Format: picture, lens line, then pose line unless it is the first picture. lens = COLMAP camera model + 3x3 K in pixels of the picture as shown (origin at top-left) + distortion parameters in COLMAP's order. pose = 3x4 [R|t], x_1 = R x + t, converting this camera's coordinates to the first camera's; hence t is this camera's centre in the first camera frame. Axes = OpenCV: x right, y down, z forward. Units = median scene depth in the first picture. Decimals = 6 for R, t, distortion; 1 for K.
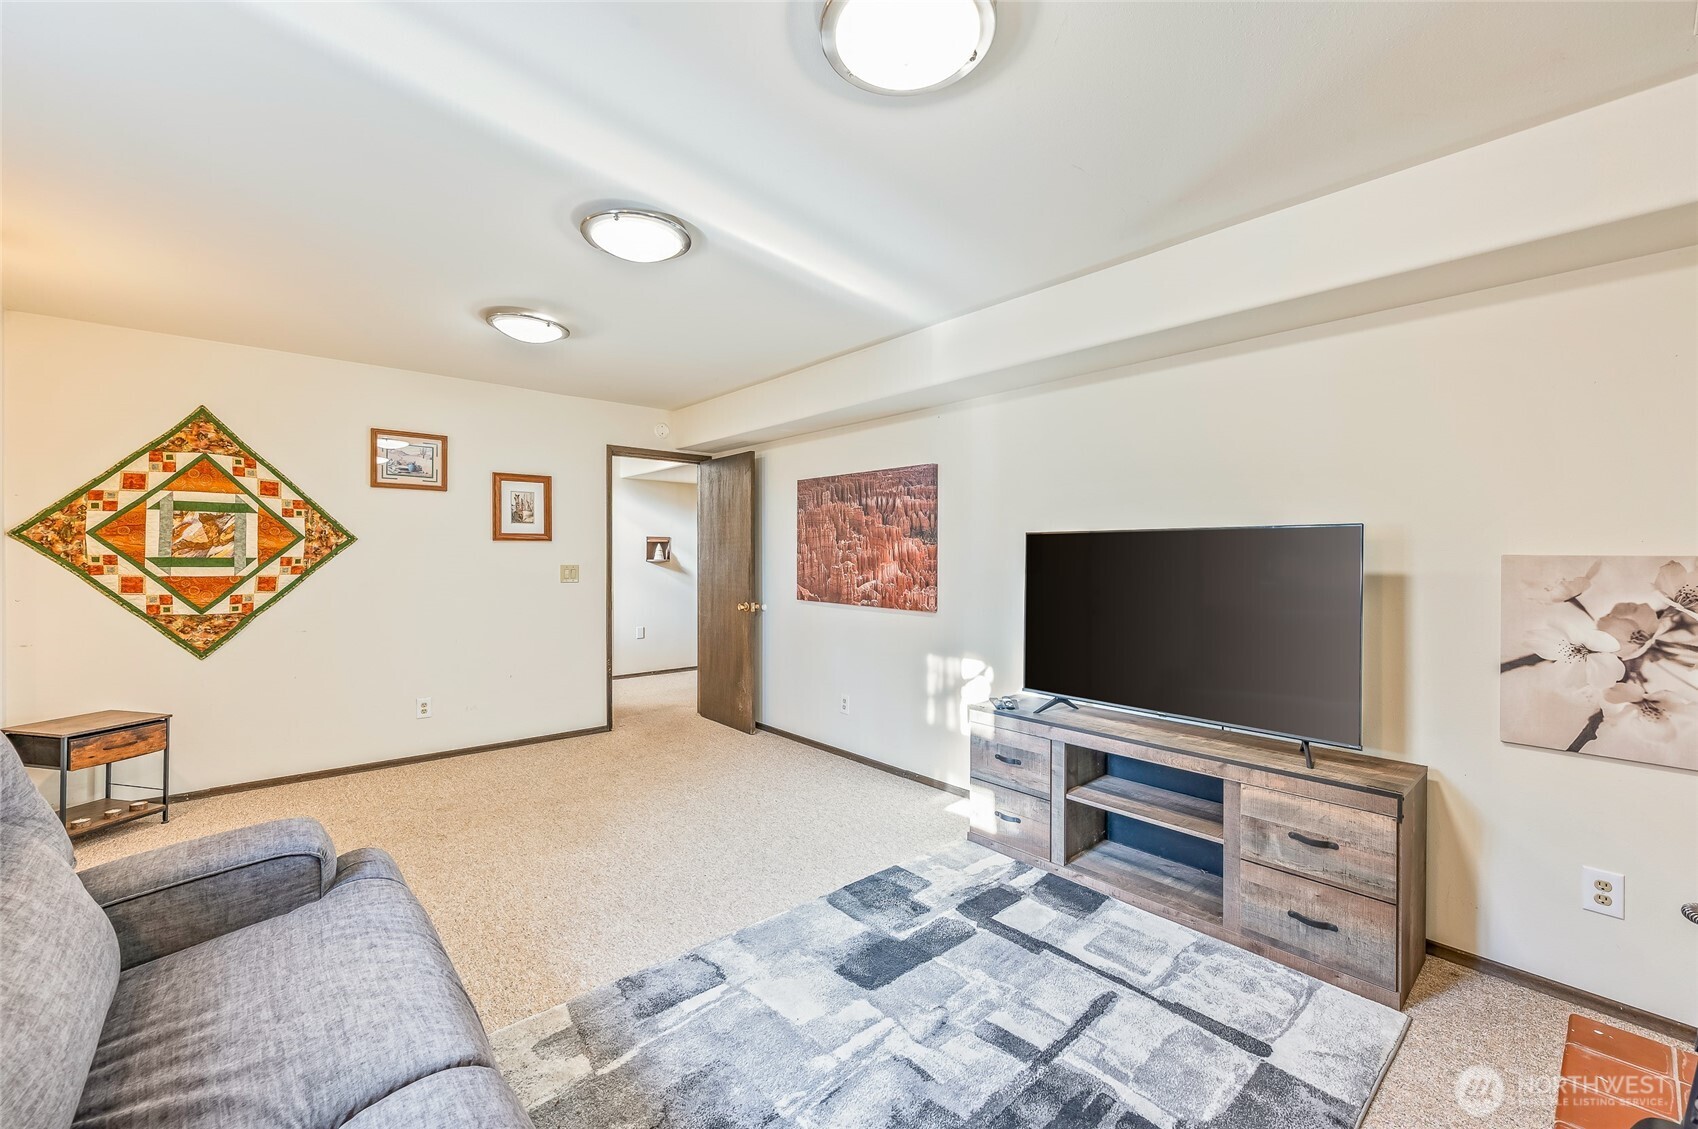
lens RADIAL K [[676.1, 0, 842.7], [0, 676.1, 560.0], [0, 0, 1]] dist [0.000290, 0.000189]
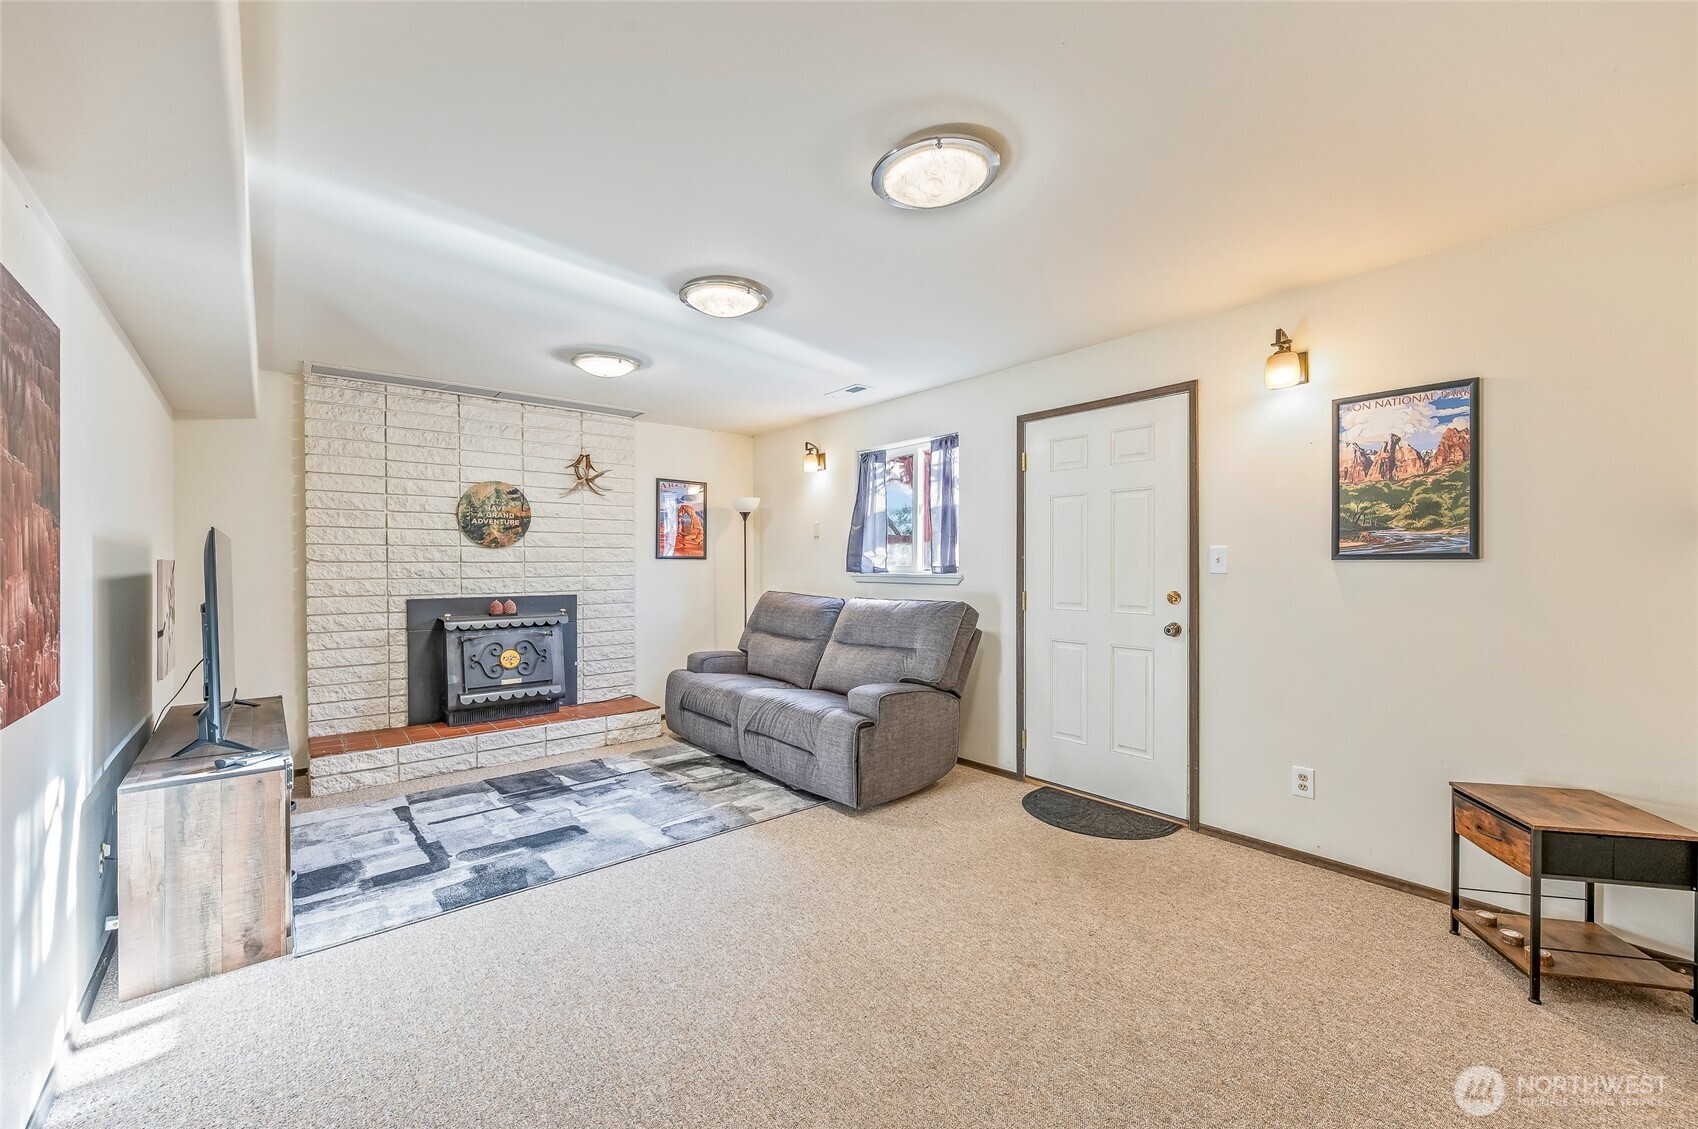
lens RADIAL K [[676.1, 0, 842.7], [0, 676.1, 560.0], [0, 0, 1]] dist [0.000290, 0.000189]
pose [[-0.999645, -0.001005, 0.026617, -0.608598], [-0.001060, 0.999997, -0.002072, -0.003950], [-0.026615, -0.002099, -0.999644, 2.445047]]
